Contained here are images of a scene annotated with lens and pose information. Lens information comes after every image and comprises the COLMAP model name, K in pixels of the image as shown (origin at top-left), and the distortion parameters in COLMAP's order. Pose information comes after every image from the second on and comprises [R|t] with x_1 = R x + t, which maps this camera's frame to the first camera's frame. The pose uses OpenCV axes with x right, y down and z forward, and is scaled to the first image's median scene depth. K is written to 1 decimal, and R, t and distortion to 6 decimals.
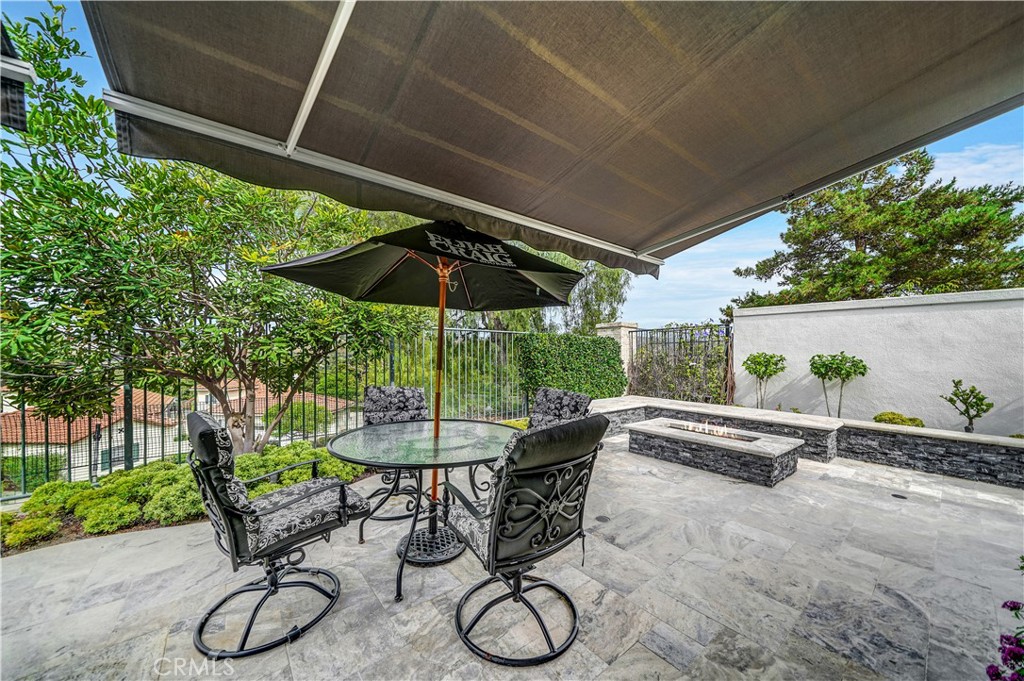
lens RADIAL K [[359.7, 0, 502.3], [0, 359.7, 356.6], [0, 0, 1]] dist [-0.000679, -0.000261]
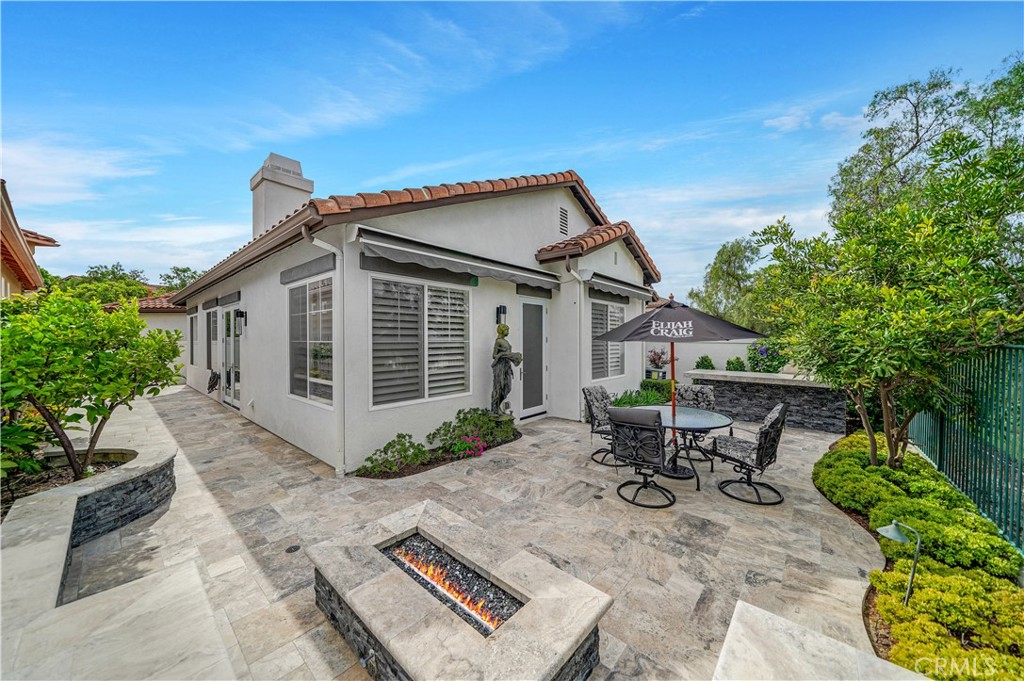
lens RADIAL K [[350.9, 0, 513.3], [0, 350.9, 336.8], [0, 0, 1]] dist [-0.000328, -0.000035]
pose [[-0.979767, -0.012450, -0.199753, 0.527352], [-0.015202, 0.999809, 0.012248, -0.103656], [0.199563, 0.015037, -0.979770, 1.357565]]
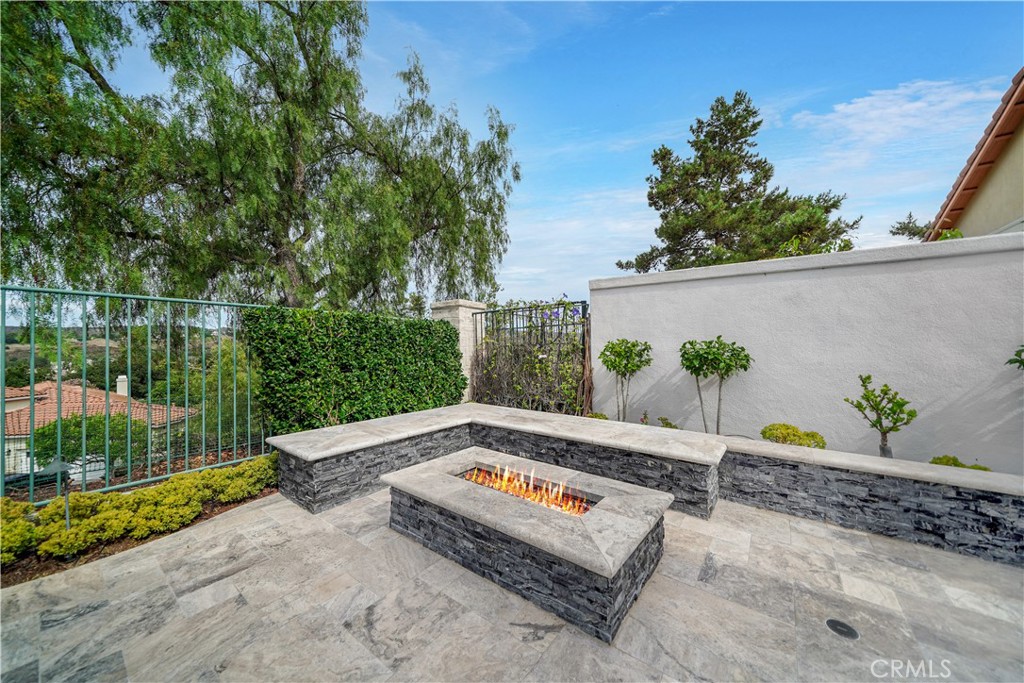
lens RADIAL K [[358.0, 0, 512.0], [0, 358.0, 341.5], [0, 0, 1]] dist [0.000574, -0.000038]
pose [[0.965259, -0.001677, 0.261288, 0.387208], [0.008913, 0.999609, -0.026511, 0.011737], [-0.261141, 0.027919, 0.964897, 0.447976]]
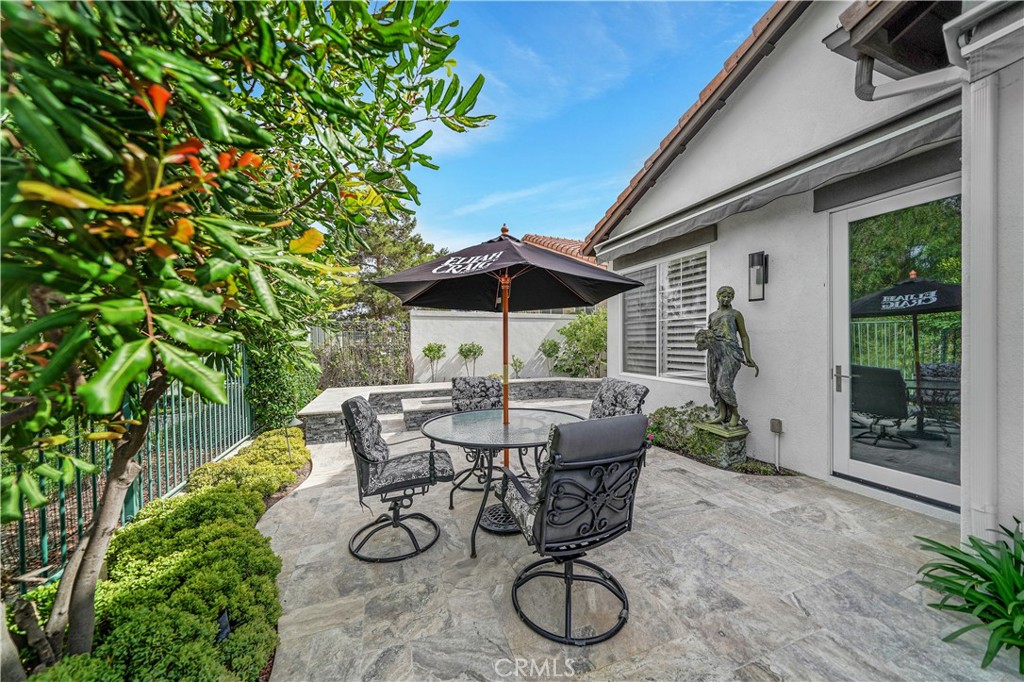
lens RADIAL K [[363.9, 0, 512.0], [0, 363.9, 341.0], [0, 0, 1]] dist [0.000256, -0.000009]
pose [[0.297301, -0.012605, 0.954700, -0.663677], [0.024982, 0.999673, 0.005419, -0.023247], [-0.954457, 0.022240, 0.297519, 0.319899]]
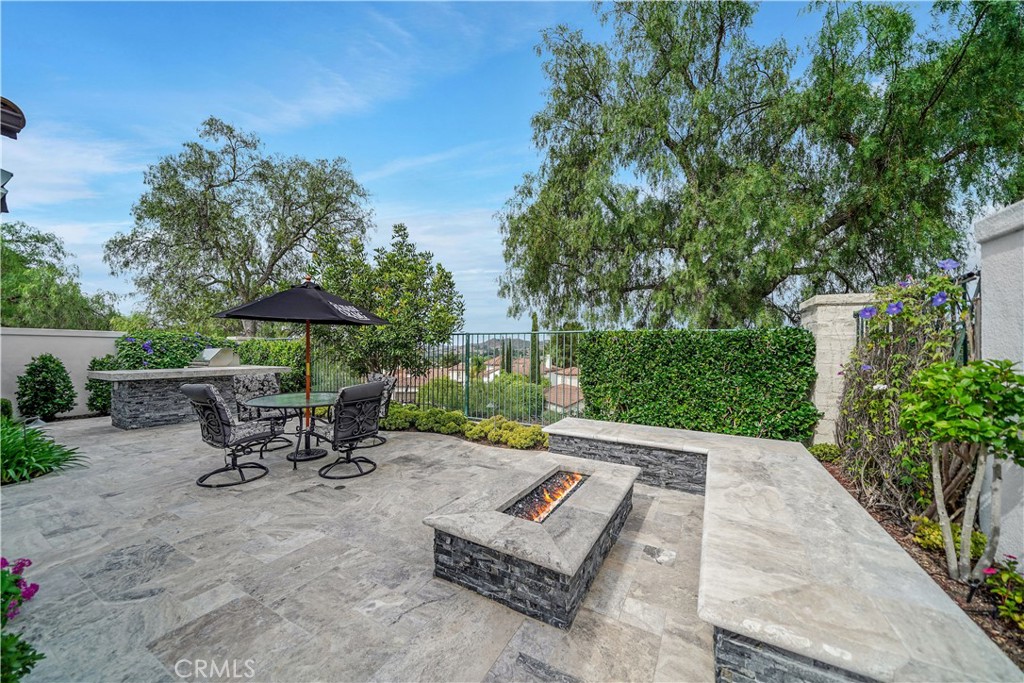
lens RADIAL K [[354.4, 0, 510.8], [0, 354.4, 355.1], [0, 0, 1]] dist [0.000717, 0.000069]
pose [[0.383997, 0.008092, -0.923299, 0.998143], [-0.017073, 0.999853, 0.001663, -0.013026], [0.923176, 0.015125, 0.384079, 0.647025]]
